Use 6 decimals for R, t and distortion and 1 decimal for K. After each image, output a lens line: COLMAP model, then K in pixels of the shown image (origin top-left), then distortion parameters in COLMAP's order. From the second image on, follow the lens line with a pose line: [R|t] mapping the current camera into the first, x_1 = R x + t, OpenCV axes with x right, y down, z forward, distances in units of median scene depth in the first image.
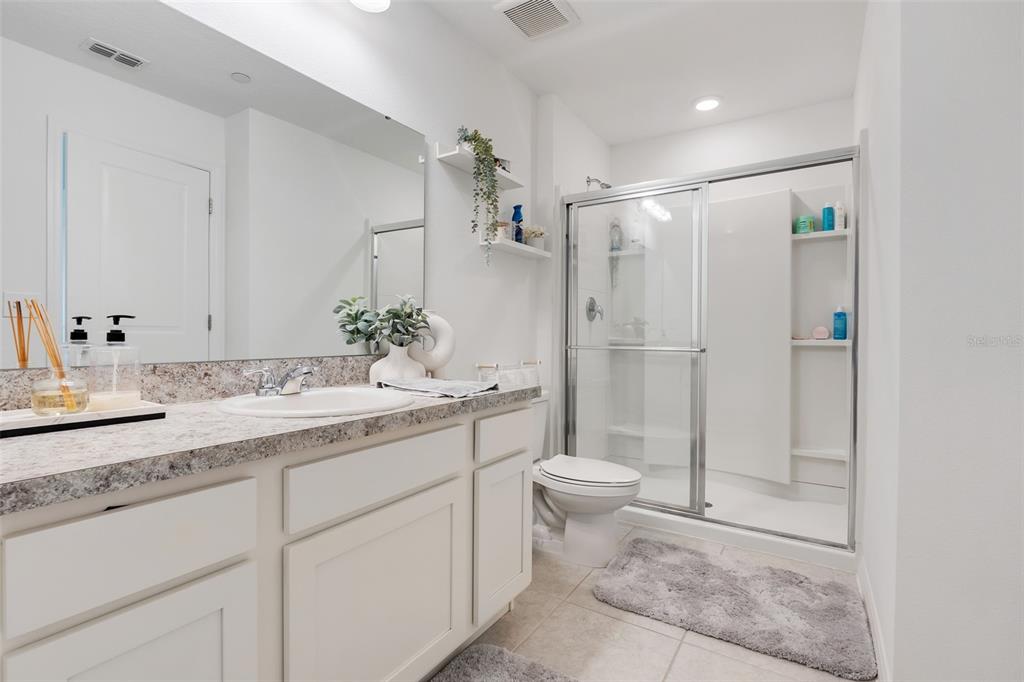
lens RADIAL K [[459.1, 0, 513.1], [0, 459.1, 341.1], [0, 0, 1]] dist [-0.010559, -0.000165]
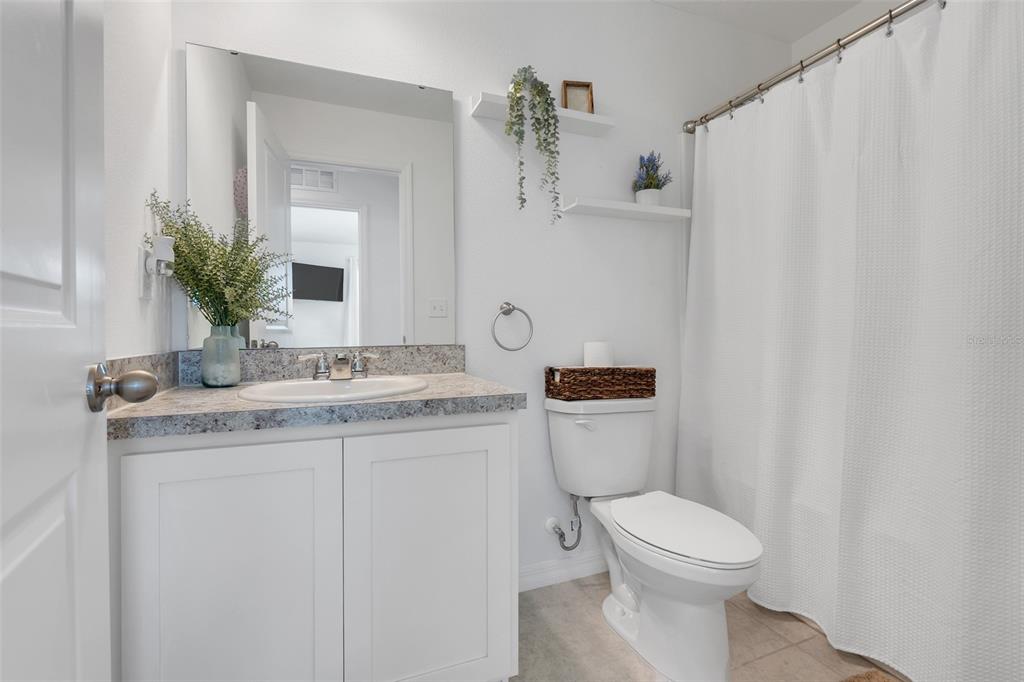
lens RADIAL K [[428.0, 0, 511.8], [0, 428.0, 341.1], [0, 0, 1]] dist [0.000704, 0.000097]
pose [[0.785583, 0.004136, -0.618742, 0.588782], [0.003987, 0.999923, 0.011746, 0.021733], [0.618743, -0.011694, 0.785506, 0.624984]]
